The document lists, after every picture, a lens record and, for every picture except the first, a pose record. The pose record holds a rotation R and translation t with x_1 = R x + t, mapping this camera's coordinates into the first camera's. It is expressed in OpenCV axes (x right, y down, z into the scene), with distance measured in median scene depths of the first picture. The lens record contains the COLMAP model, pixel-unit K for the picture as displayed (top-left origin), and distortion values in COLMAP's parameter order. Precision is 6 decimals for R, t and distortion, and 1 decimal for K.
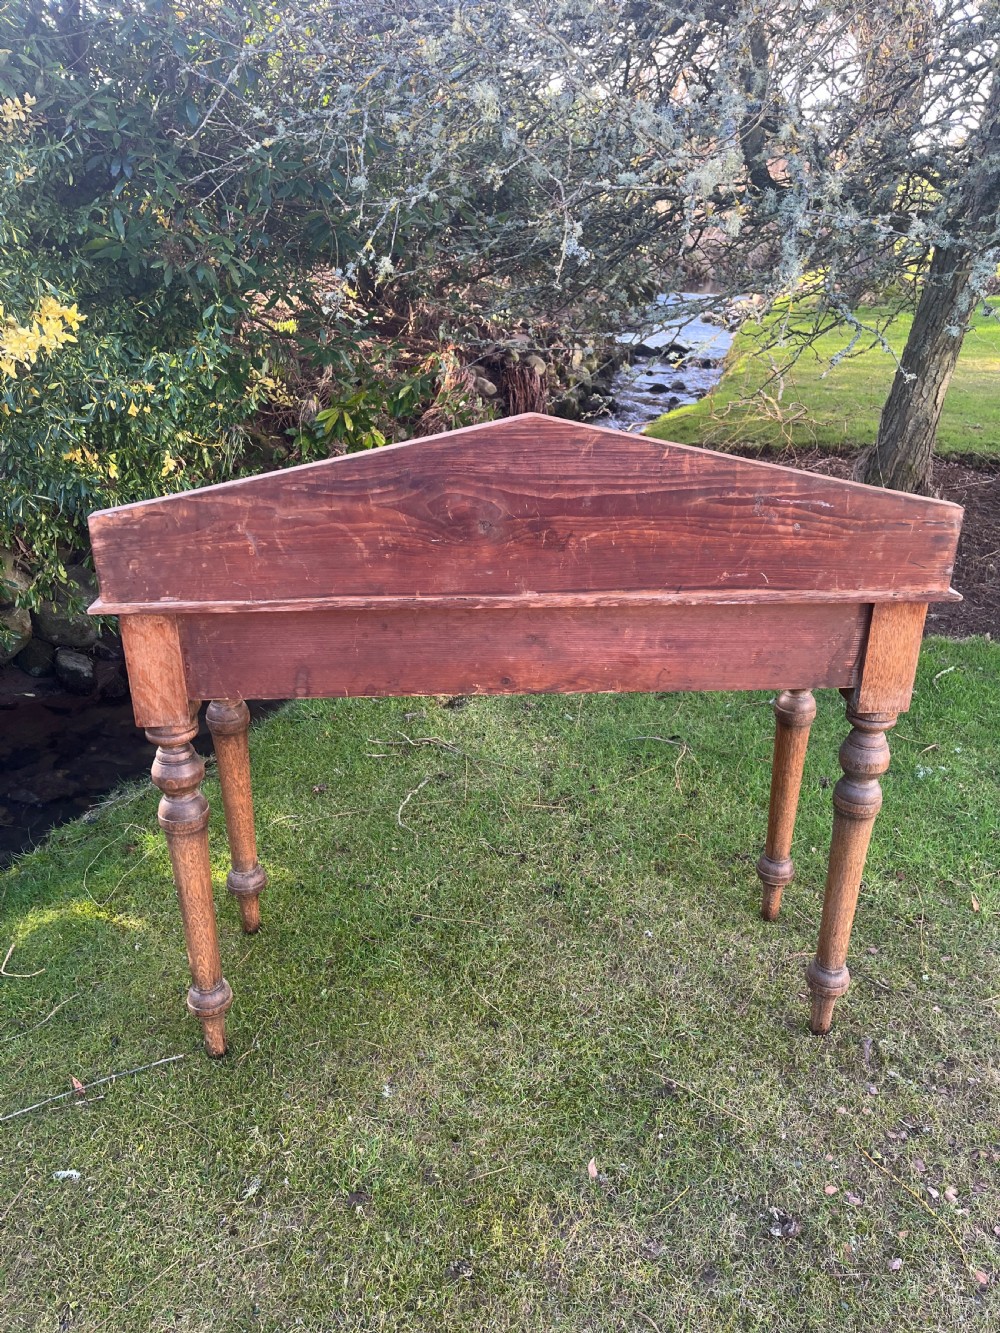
lens RADIAL K [[1011.5, 0, 502.0], [0, 1011.5, 670.6], [0, 0, 1]] dist [0.070034, -0.097841]
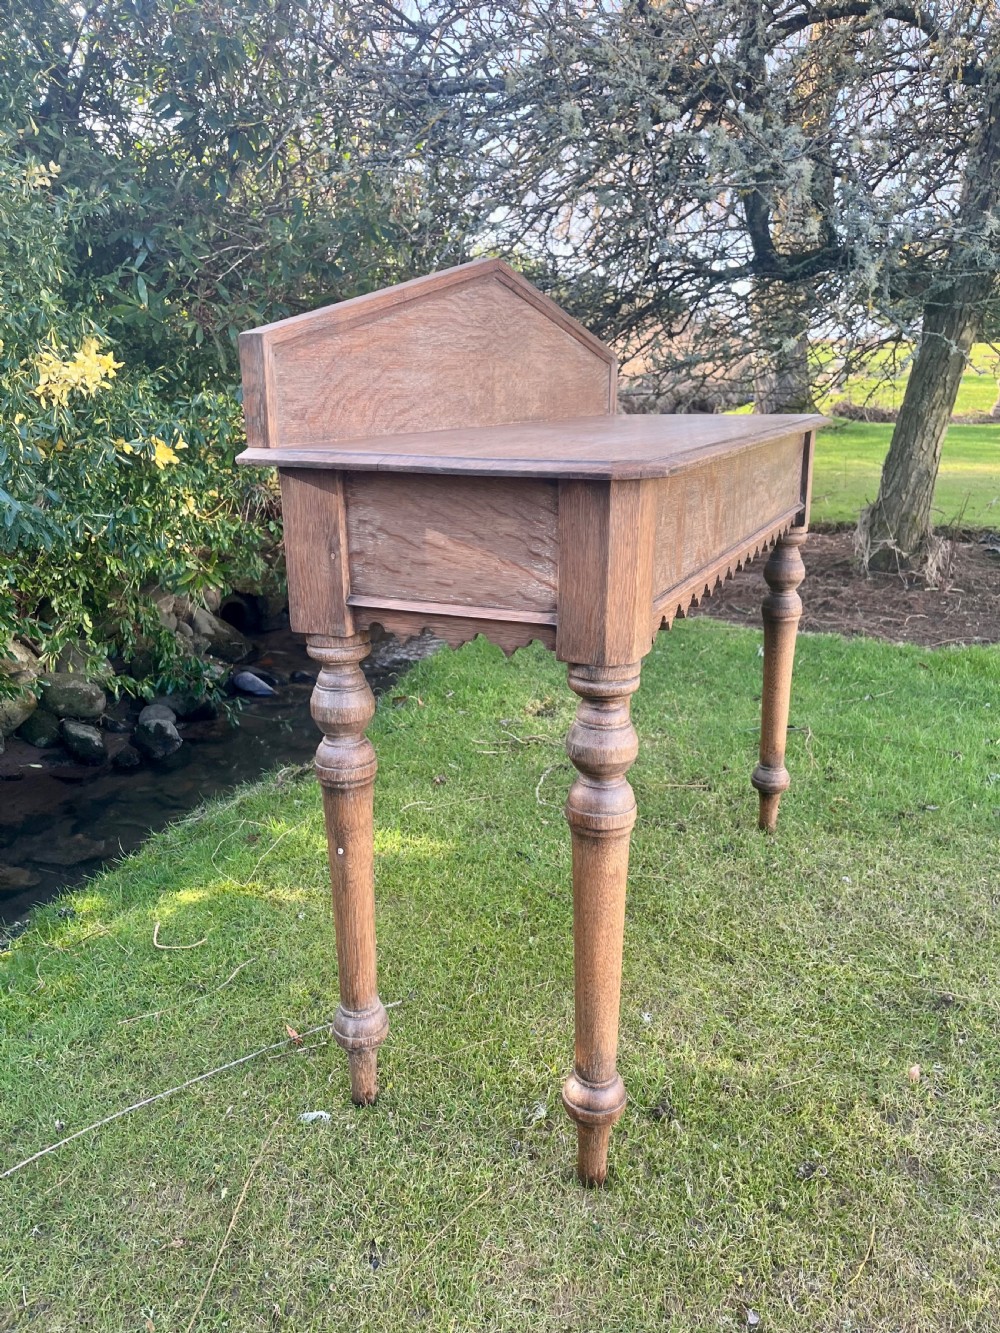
lens RADIAL K [[1011.5, 0, 495.1], [0, 1011.5, 682.7], [0, 0, 1]] dist [0.070034, -0.097841]
pose [[0.995762, -0.030003, 0.086939, -0.244431], [0.041866, 0.989544, -0.138020, 0.186536], [-0.081889, 0.141075, 0.986606, 0.069039]]
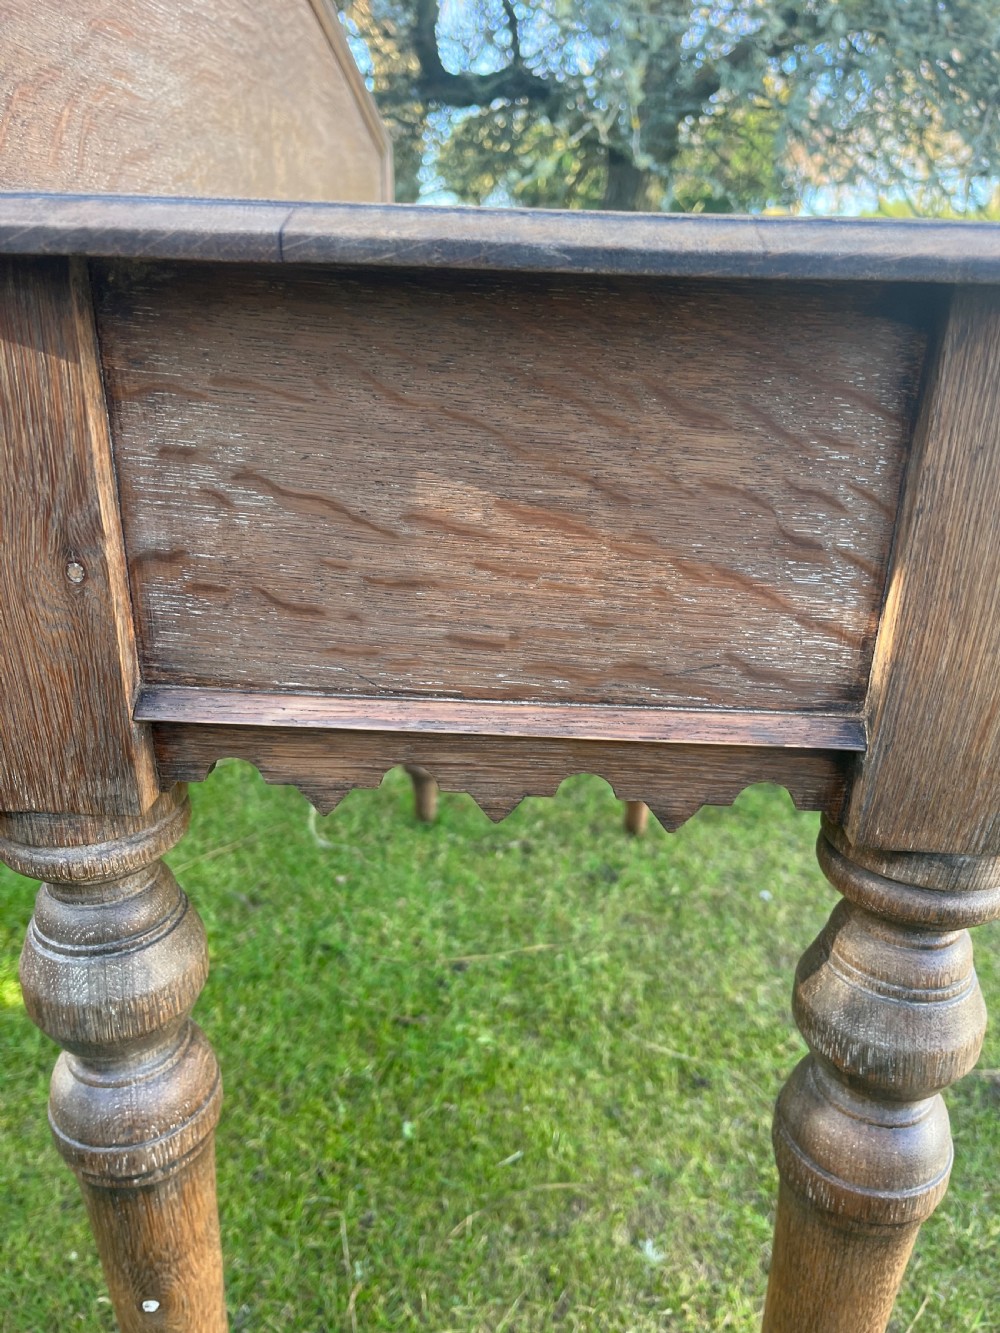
lens RADIAL K [[1011.5, 0, 494.4], [0, 1011.5, 680.1], [0, 0, 1]] dist [0.070034, -0.097841]
pose [[0.888181, -0.153077, 0.433246, -0.293362], [0.168705, 0.985664, 0.002403, 0.073826], [-0.427403, 0.070957, 0.901272, 0.412286]]
